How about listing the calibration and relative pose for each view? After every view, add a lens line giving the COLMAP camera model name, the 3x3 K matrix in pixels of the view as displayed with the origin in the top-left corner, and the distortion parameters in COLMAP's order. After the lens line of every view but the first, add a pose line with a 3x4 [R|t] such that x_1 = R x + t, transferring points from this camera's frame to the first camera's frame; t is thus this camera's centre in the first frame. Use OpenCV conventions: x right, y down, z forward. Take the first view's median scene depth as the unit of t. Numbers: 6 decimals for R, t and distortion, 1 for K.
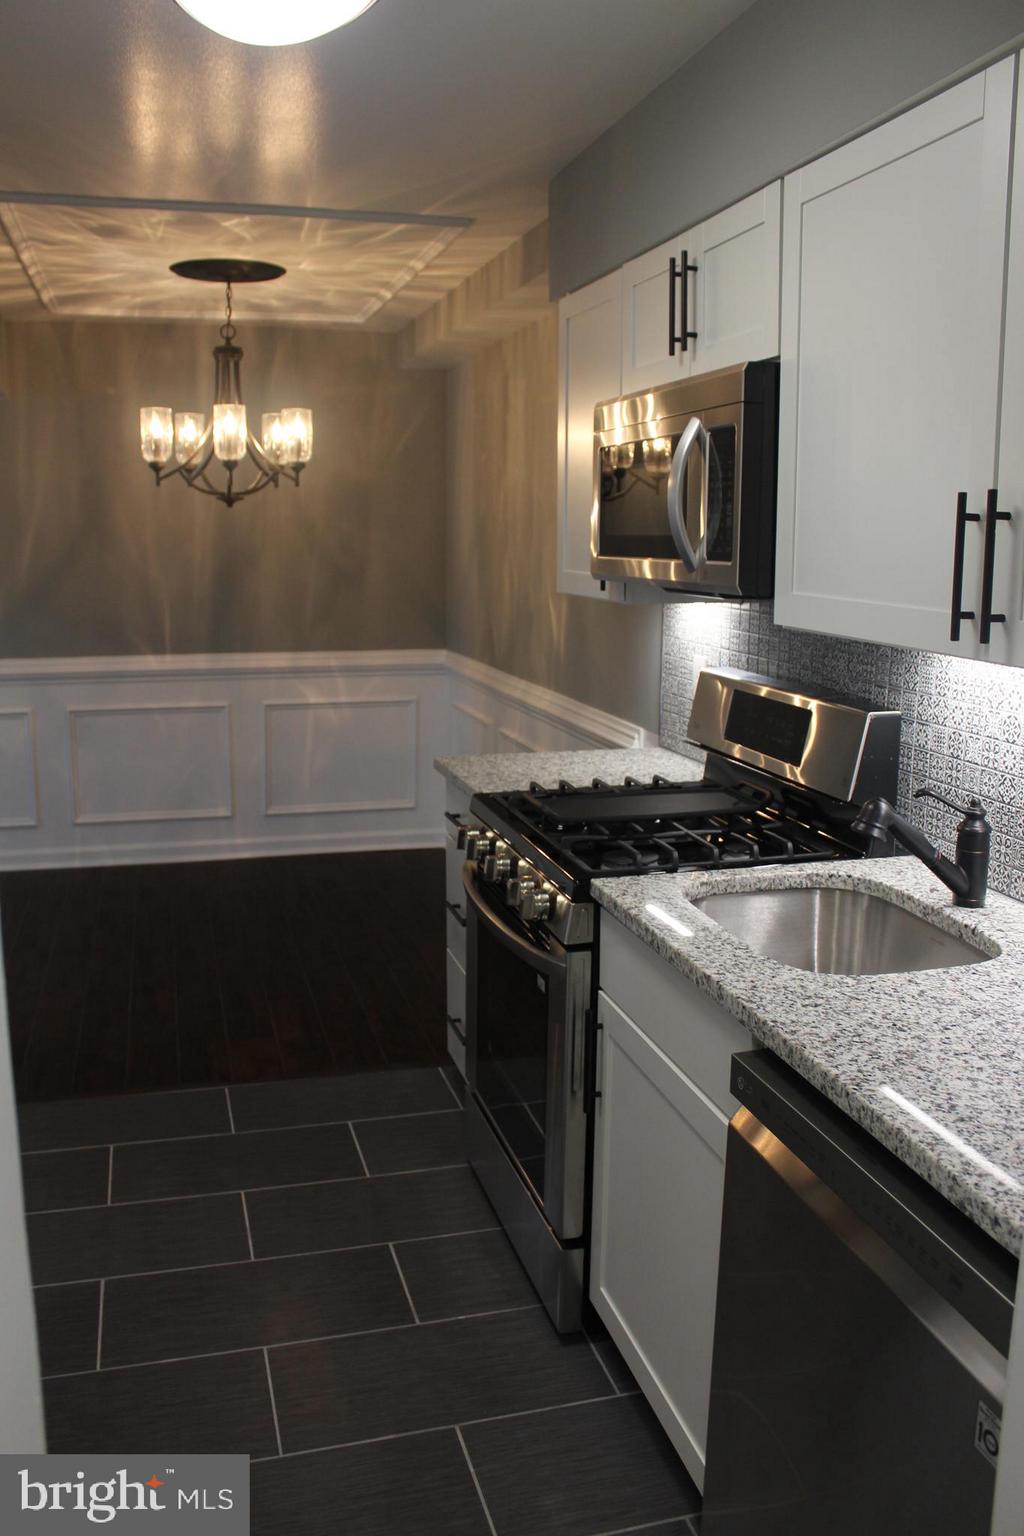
lens RADIAL K [[1287.1, 0, 515.3], [0, 1287.1, 752.7], [0, 0, 1]] dist [-0.161660, 0.137597]
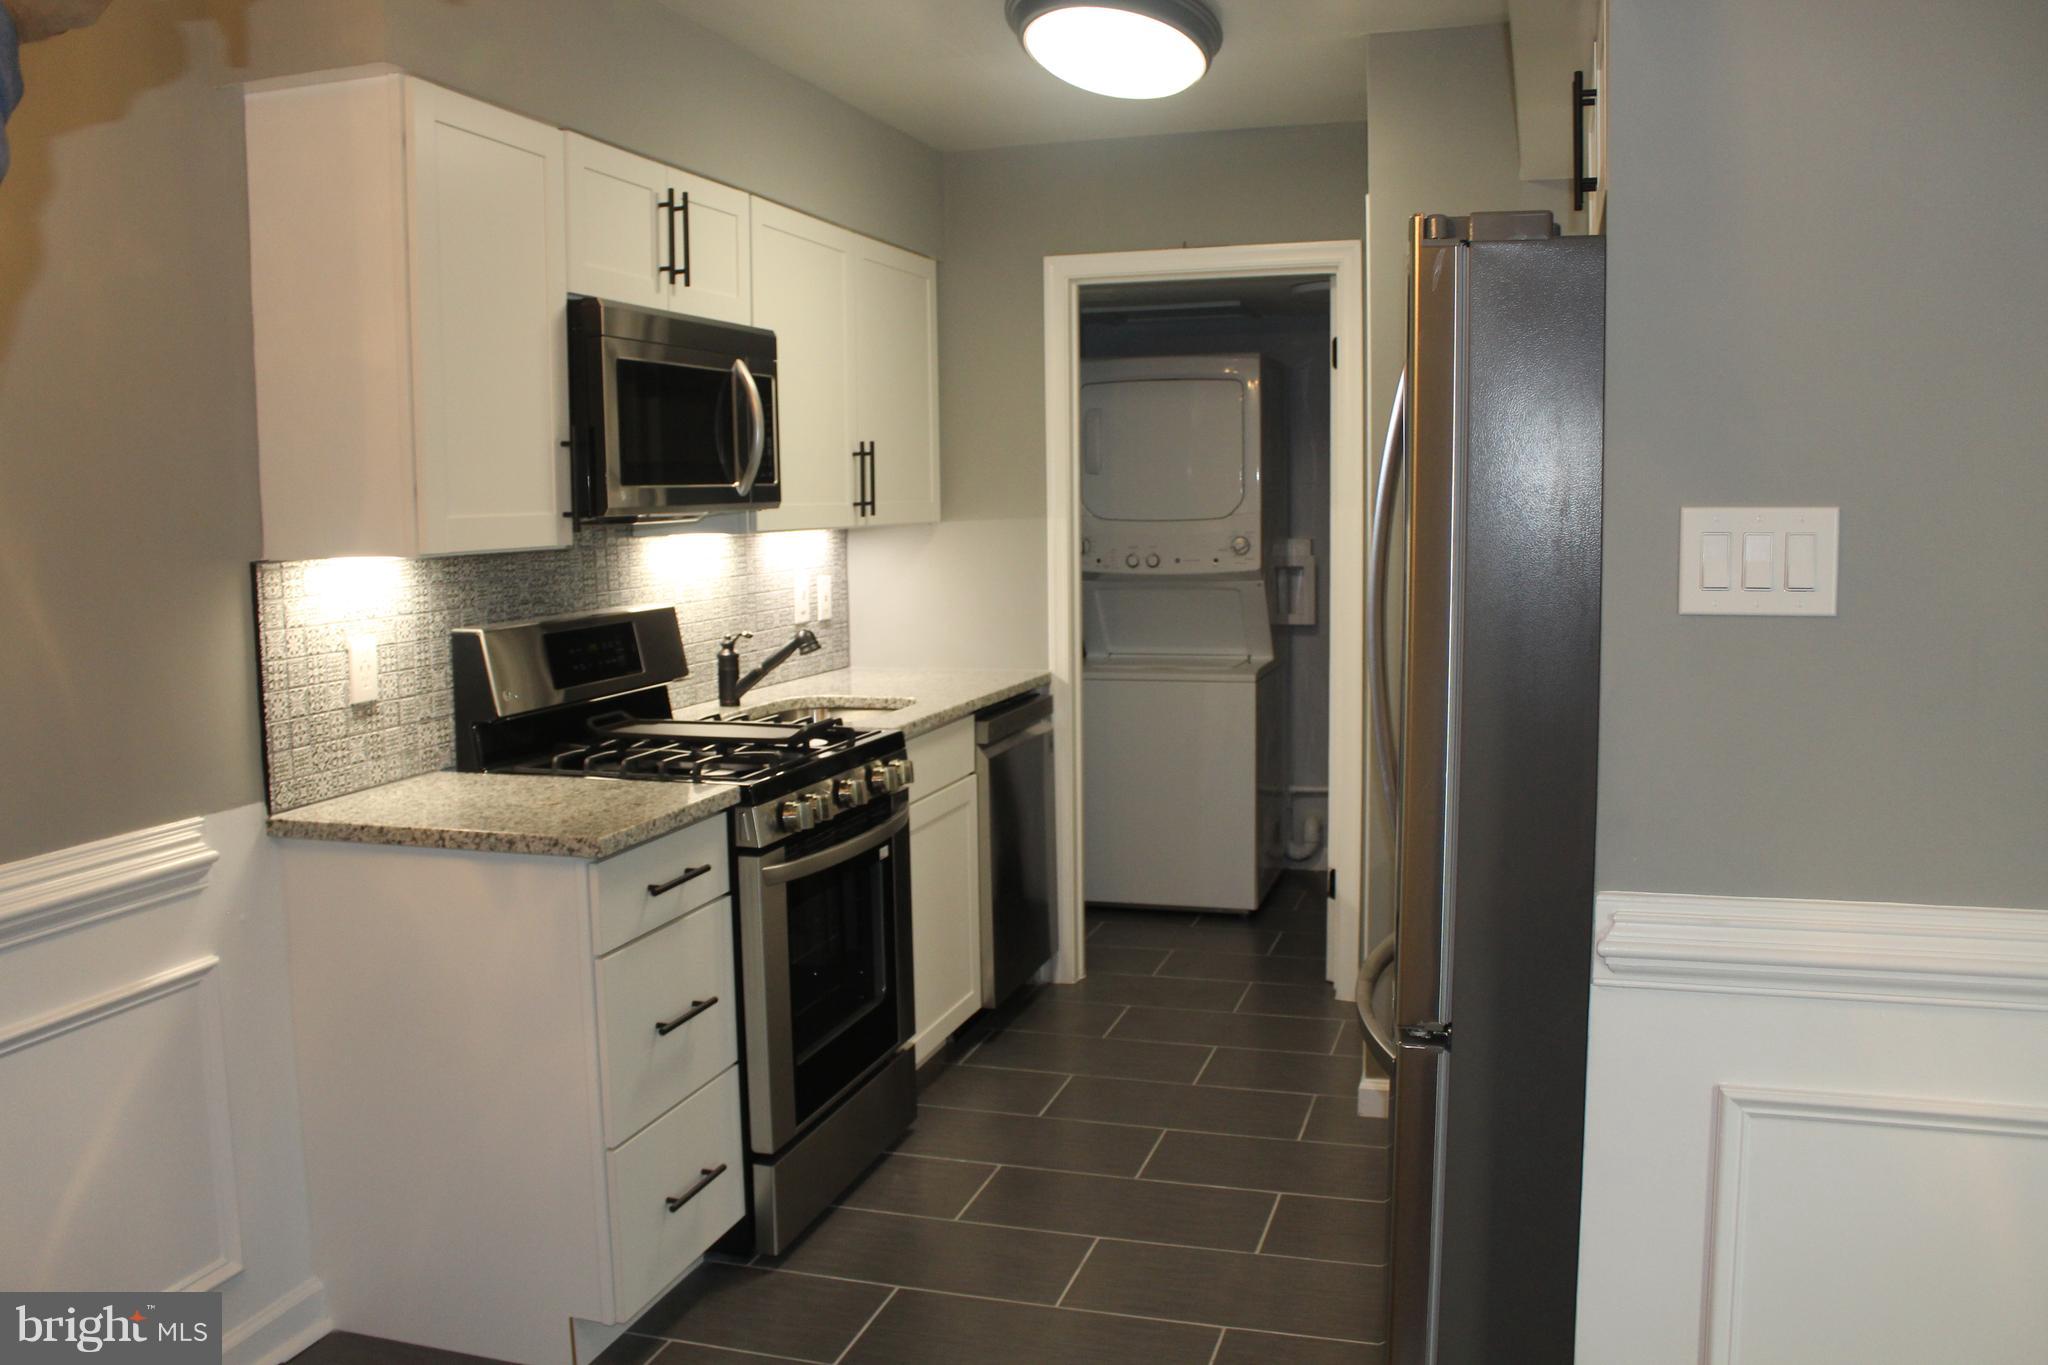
lens RADIAL K [[1716.1, 0, 1020.9], [0, 1716.1, 696.5], [0, 0, 1]] dist [-0.161660, 0.137597]
pose [[-0.845283, -0.053776, 0.531605, -0.450289], [0.103100, 0.959810, 0.261028, -0.170827], [-0.524277, 0.275451, -0.805767, 1.081128]]
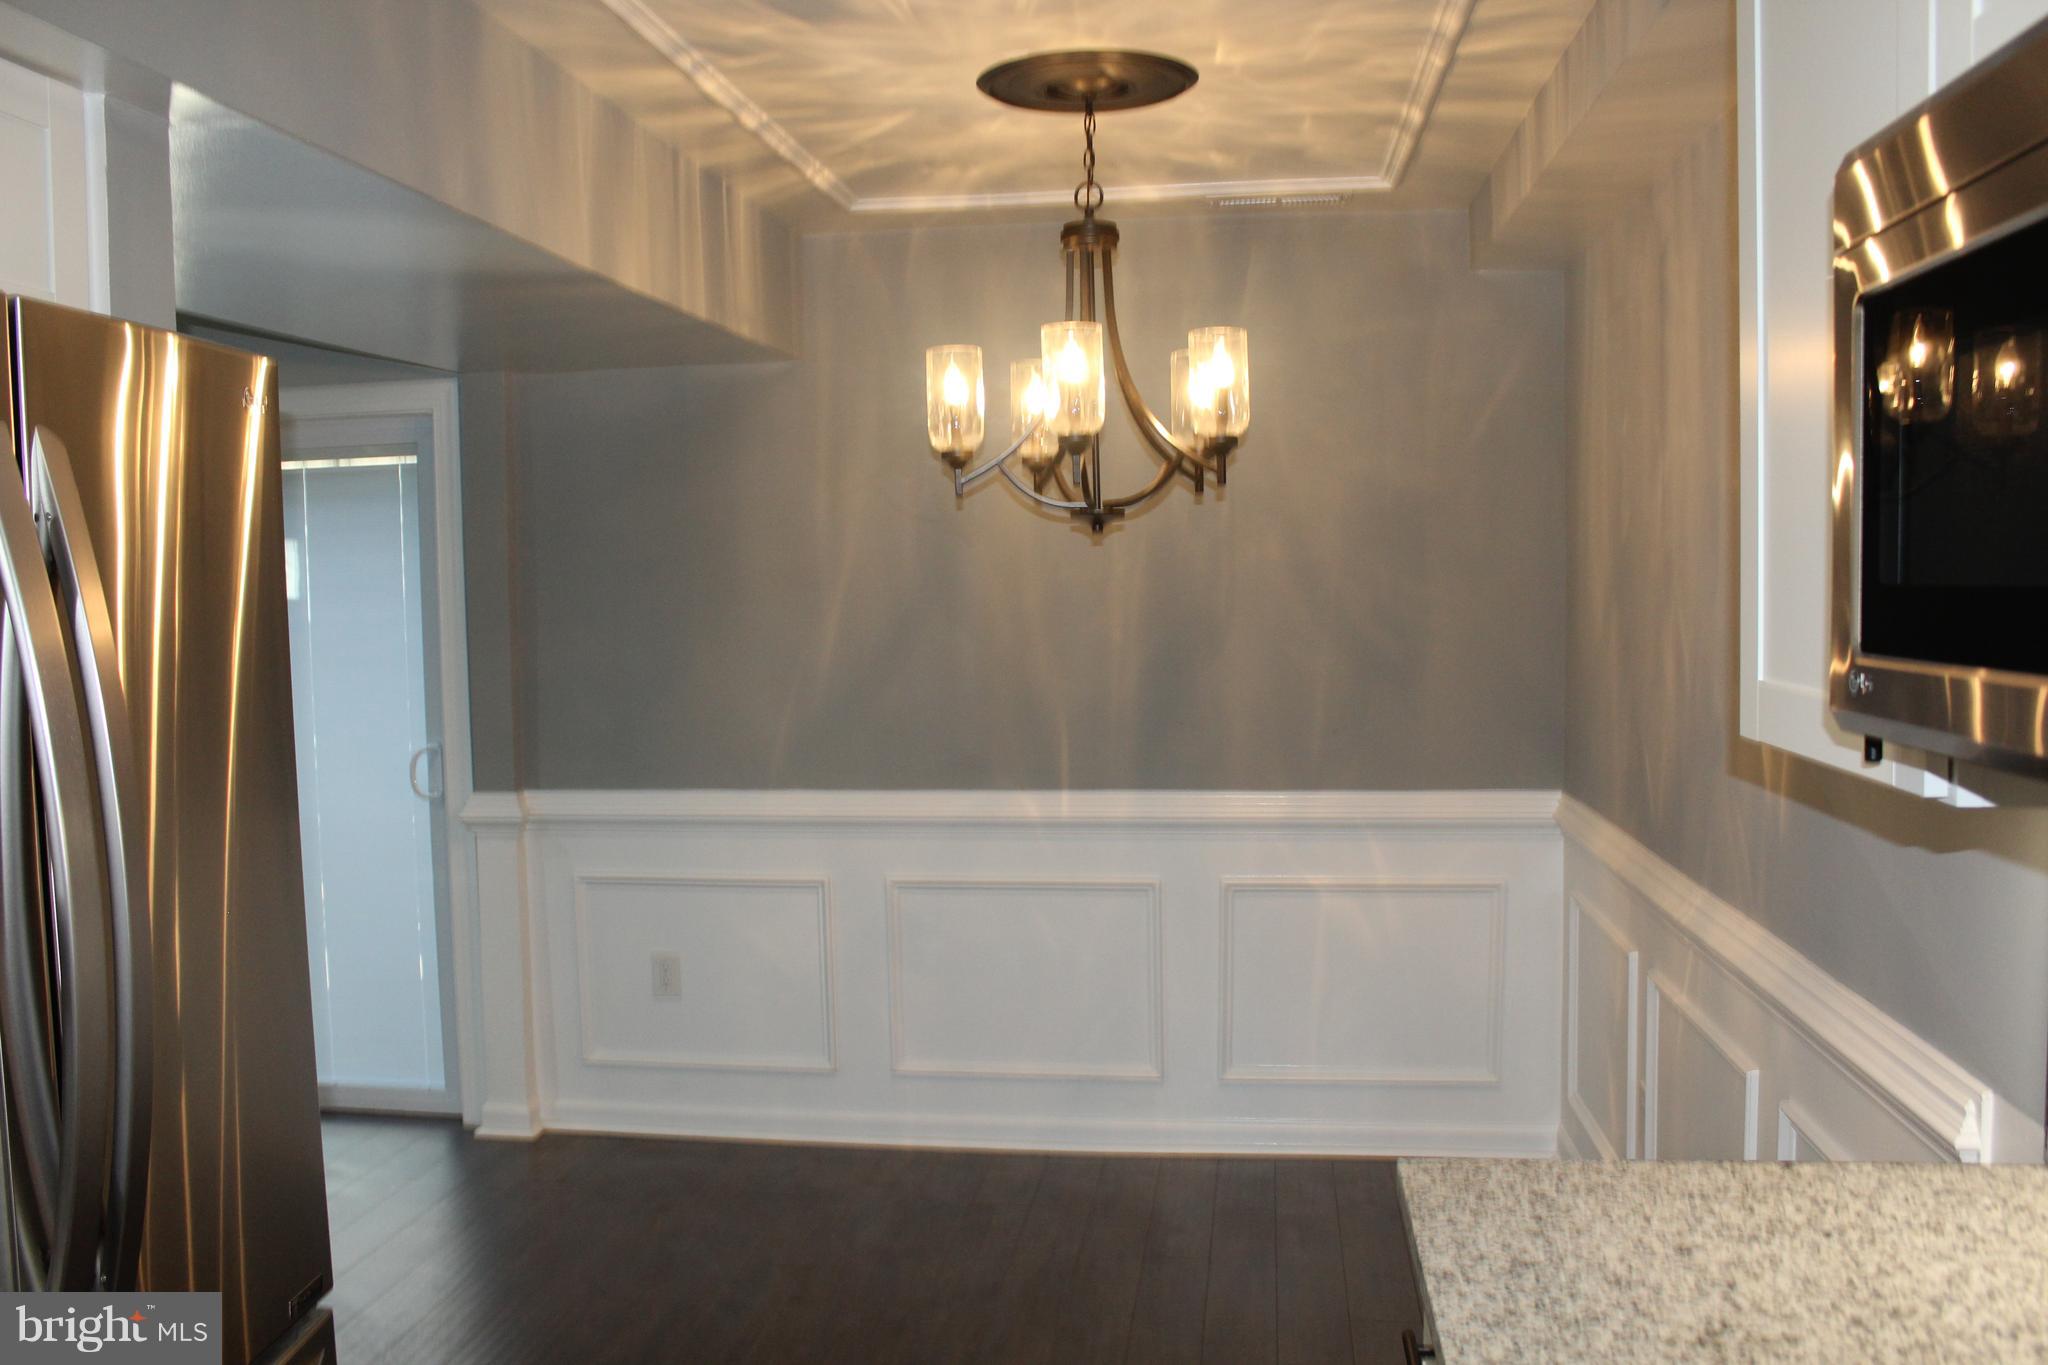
lens RADIAL K [[1716.1, 0, 1000.6], [0, 1716.1, 645.5], [0, 0, 1]] dist [-0.161660, 0.137597]
pose [[0.910089, -0.008362, -0.414328, 0.027185], [-0.045968, 0.991589, -0.120984, -0.059138], [0.411855, 0.129153, 0.902050, 0.349479]]
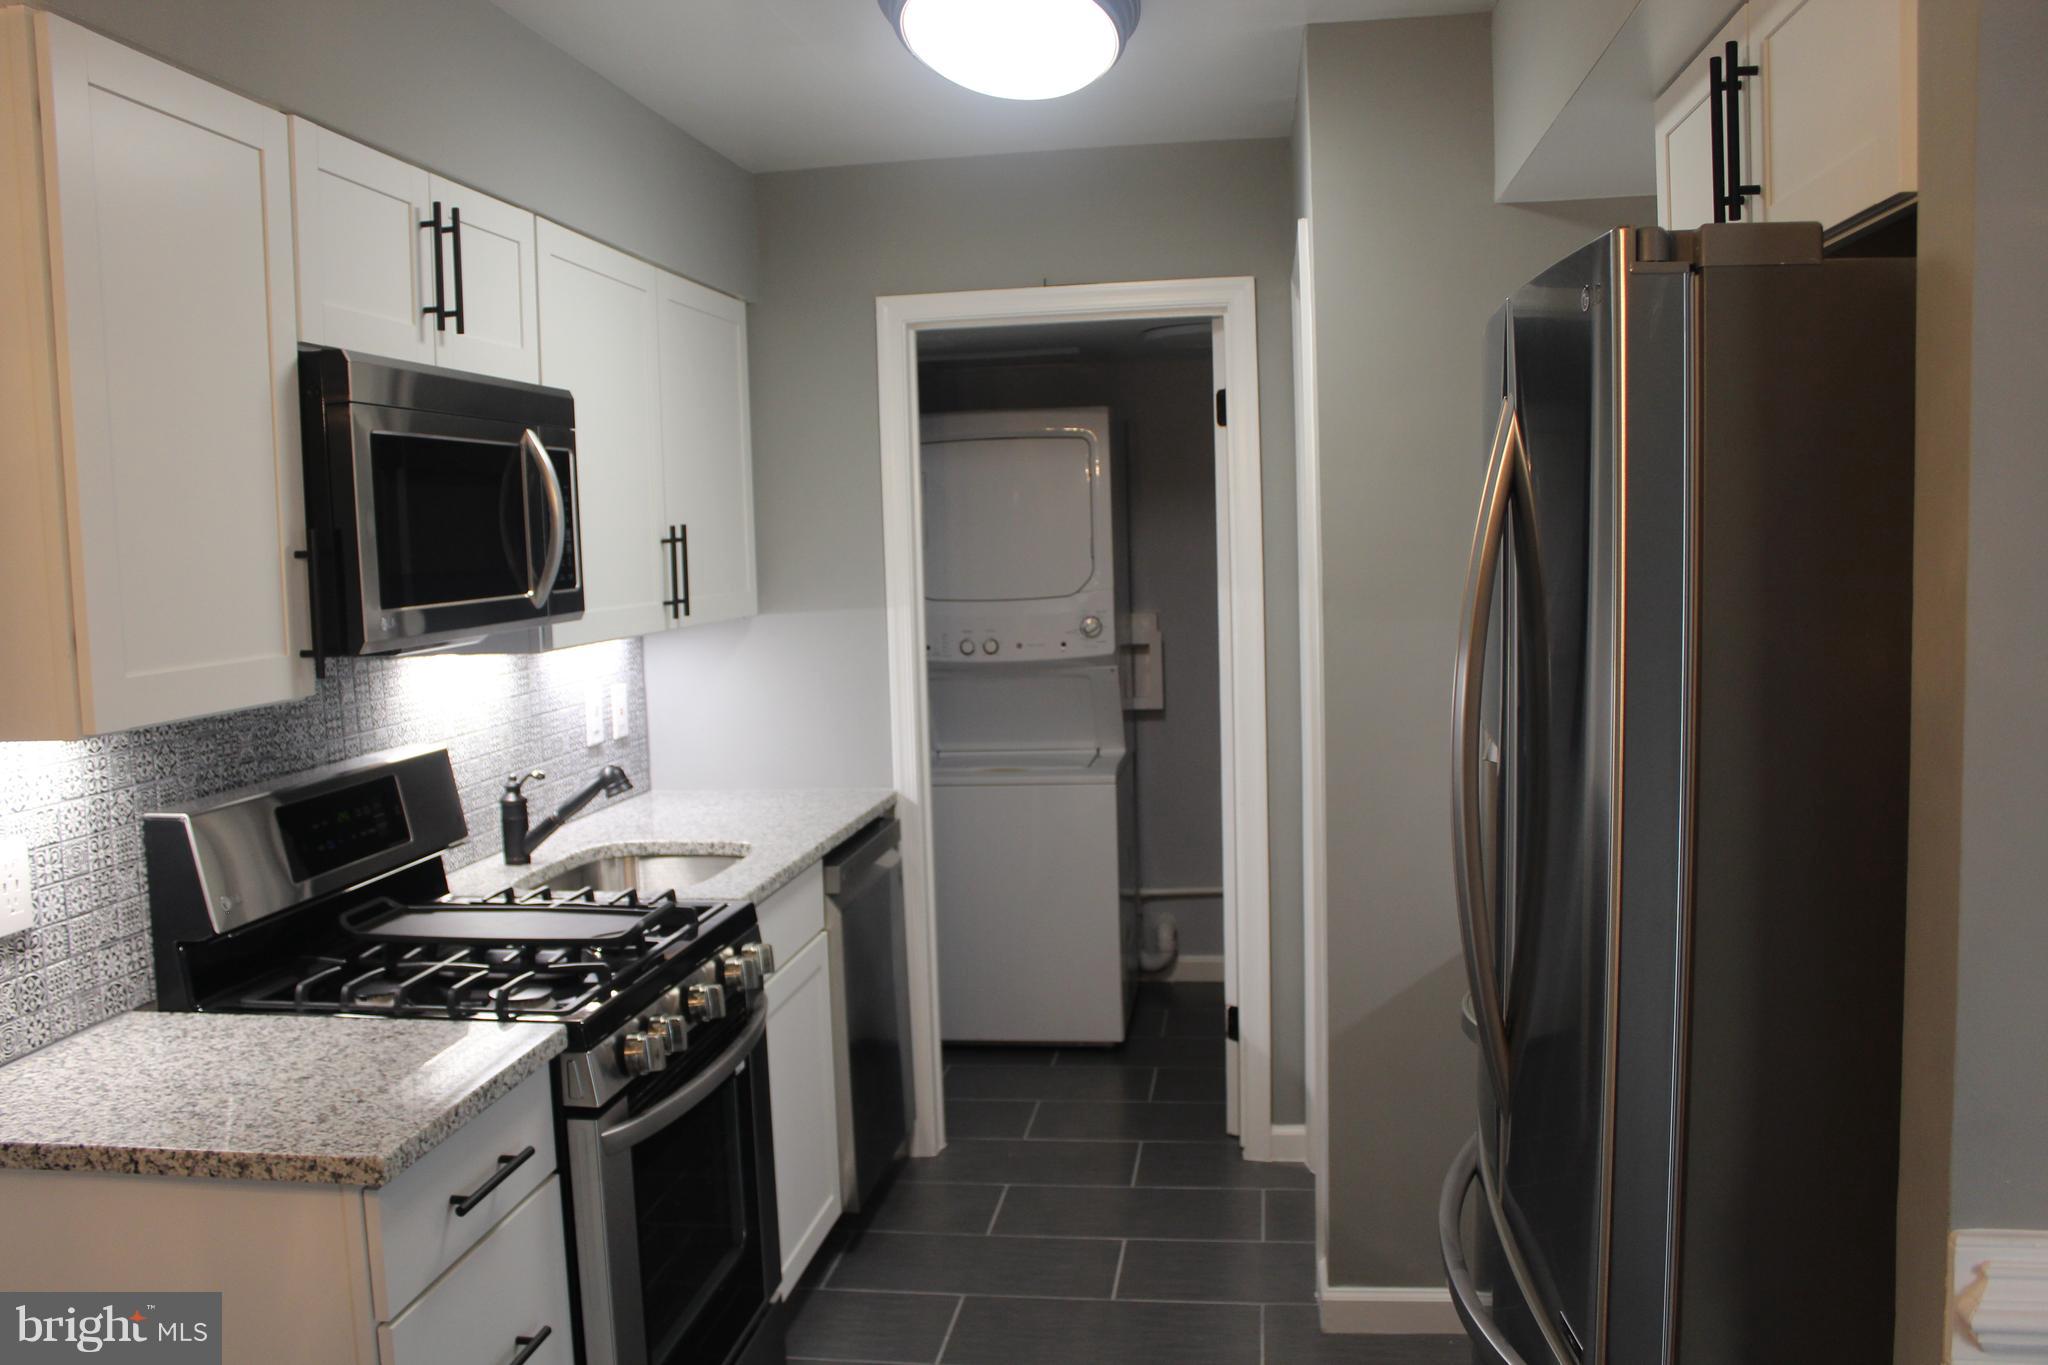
lens RADIAL K [[1716.1, 0, 1016.0], [0, 1716.1, 697.3], [0, 0, 1]] dist [-0.161660, 0.137597]
pose [[-0.916169, -0.012398, 0.400600, -0.313592], [0.096750, 0.963121, 0.251072, -0.170676], [-0.388939, 0.268783, -0.881182, 0.958895]]
